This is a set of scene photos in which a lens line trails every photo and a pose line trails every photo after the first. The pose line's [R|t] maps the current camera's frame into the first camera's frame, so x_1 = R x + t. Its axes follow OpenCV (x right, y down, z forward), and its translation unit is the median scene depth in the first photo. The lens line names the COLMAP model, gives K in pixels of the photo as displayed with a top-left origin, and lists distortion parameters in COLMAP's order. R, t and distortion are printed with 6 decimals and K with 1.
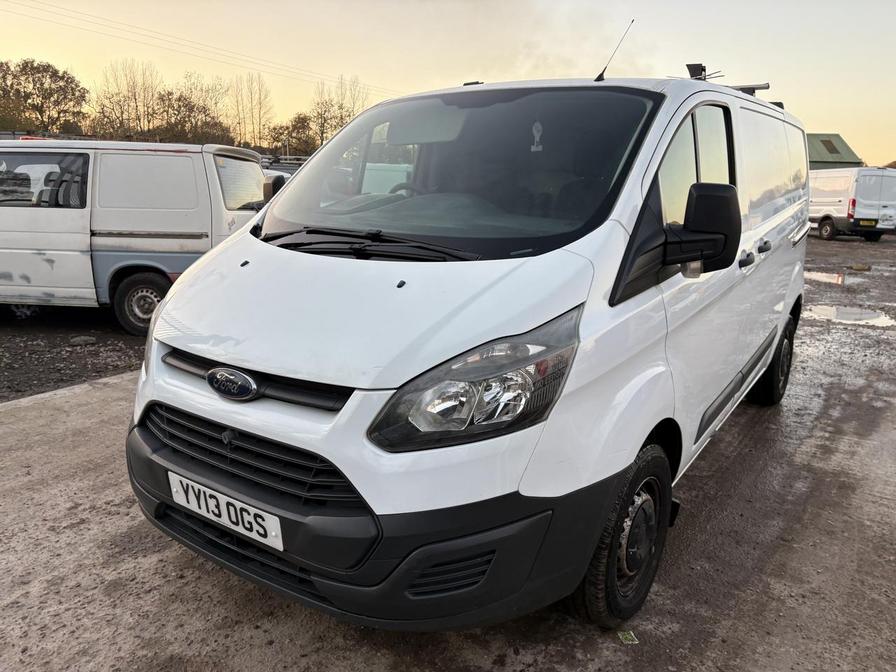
lens RADIAL K [[679.1, 0, 448.6], [0, 679.1, 334.7], [0, 0, 1]] dist [0.013675, -0.014946]
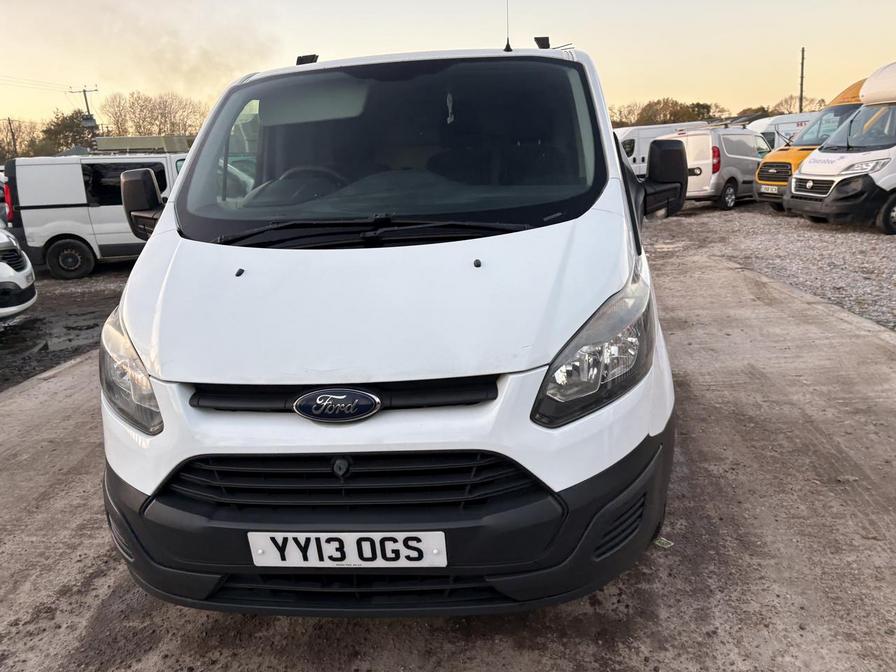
lens RADIAL K [[679.1, 0, 447.6], [0, 679.1, 337.2], [0, 0, 1]] dist [0.013675, -0.014946]
pose [[0.866609, -0.194735, 0.459421, -0.554808], [0.179564, 0.980729, 0.076991, -0.052025], [-0.465560, 0.015775, 0.884876, 0.164434]]
